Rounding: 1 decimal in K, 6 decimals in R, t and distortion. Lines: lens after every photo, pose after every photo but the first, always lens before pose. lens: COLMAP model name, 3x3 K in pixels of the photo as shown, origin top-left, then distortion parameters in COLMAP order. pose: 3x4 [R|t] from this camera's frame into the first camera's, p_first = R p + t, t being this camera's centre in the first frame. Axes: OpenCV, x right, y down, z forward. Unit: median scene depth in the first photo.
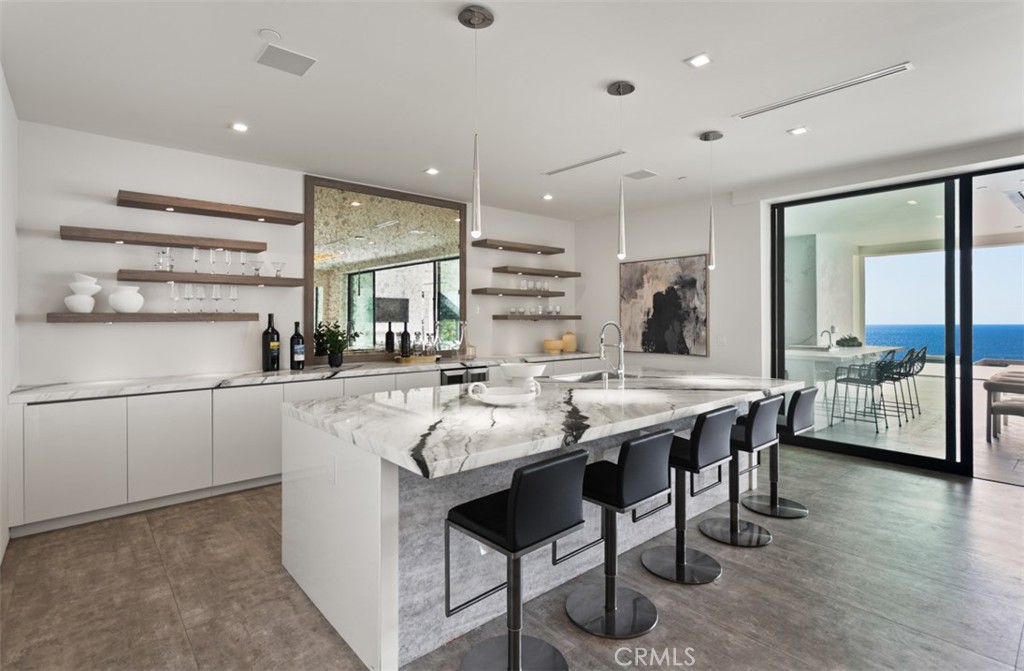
lens RADIAL K [[501.2, 0, 513.1], [0, 501.2, 313.7], [0, 0, 1]] dist [0.003999, 0.002918]
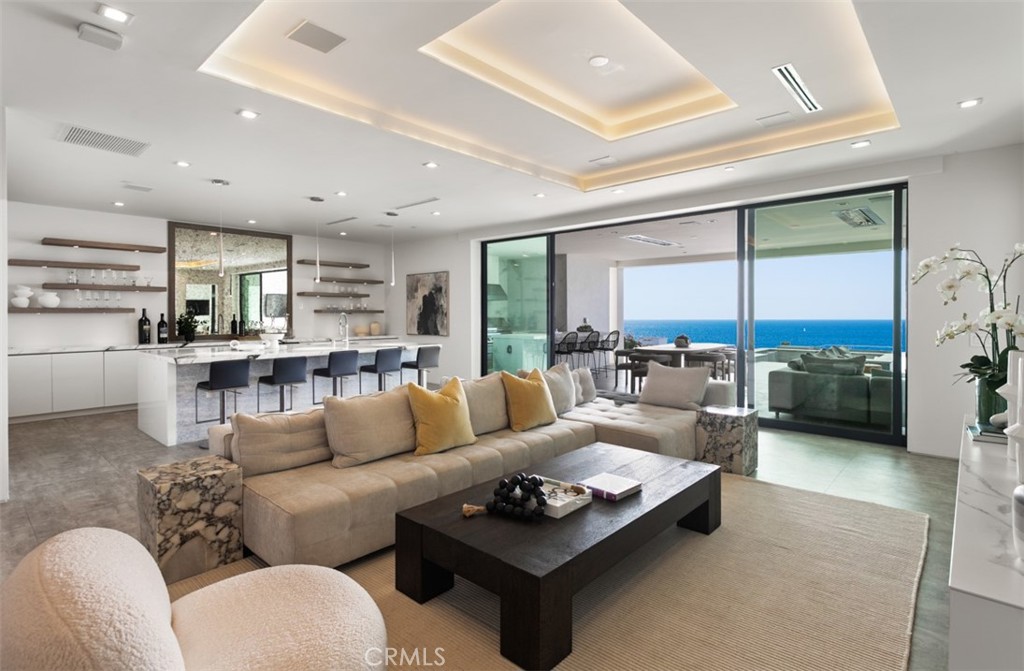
lens RADIAL K [[501.2, 0, 506.7], [0, 501.2, 316.1], [0, 0, 1]] dist [0.003999, 0.002918]
pose [[0.993435, -0.000272, 0.114396, 0.473778], [-0.001150, 0.999923, 0.012357, 0.003104], [-0.114391, -0.012408, 0.993358, -0.716565]]
